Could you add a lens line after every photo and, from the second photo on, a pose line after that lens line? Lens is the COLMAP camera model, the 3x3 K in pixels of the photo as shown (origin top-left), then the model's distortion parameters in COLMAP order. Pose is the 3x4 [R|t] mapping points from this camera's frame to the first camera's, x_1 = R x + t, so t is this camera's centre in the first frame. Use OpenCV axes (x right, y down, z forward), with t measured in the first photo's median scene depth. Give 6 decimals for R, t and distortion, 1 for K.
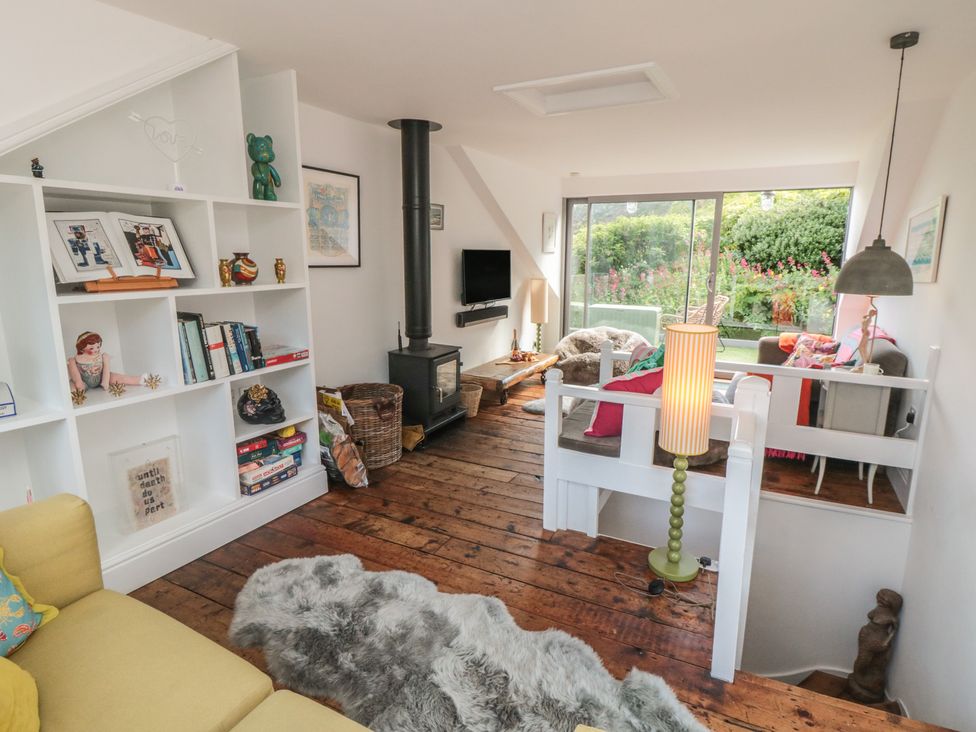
lens RADIAL K [[525.7, 0, 499.0], [0, 525.7, 359.5], [0, 0, 1]] dist [0.002008, -0.015229]
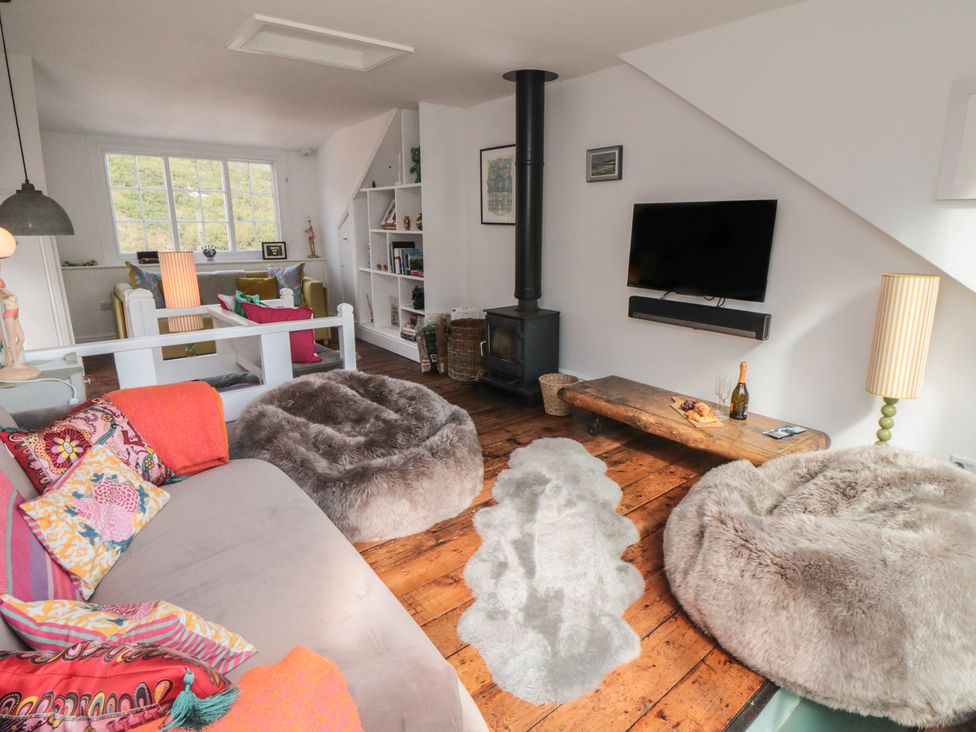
lens RADIAL K [[552.5, 0, 507.5], [0, 552.5, 344.2], [0, 0, 1]] dist [0.001365, -0.001634]
pose [[-0.397500, 0.201658, -0.895169, 1.179100], [-0.182422, 0.938713, 0.292472, -0.379472], [0.899286, 0.279556, -0.336352, 1.979408]]
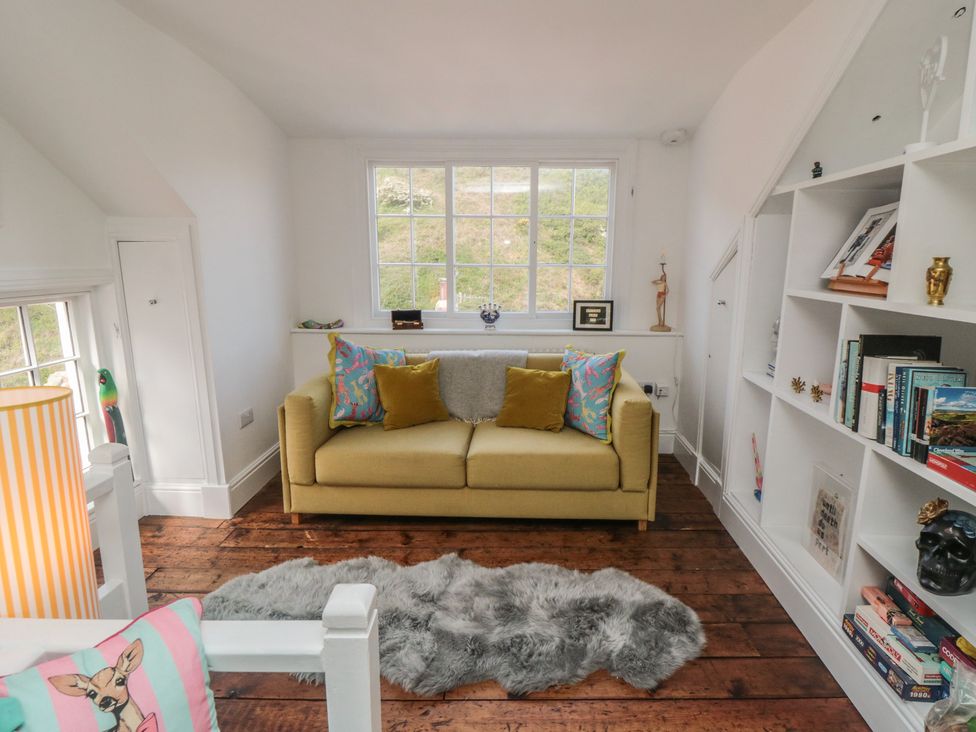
lens RADIAL K [[525.7, 0, 499.0], [0, 525.7, 359.5], [0, 0, 1]] dist [0.002008, -0.015229]
pose [[-0.899295, 0.086444, -0.428714, 0.142022], [-0.083843, 0.928012, 0.362994, -0.228489], [0.429230, 0.362384, -0.827309, 1.176489]]
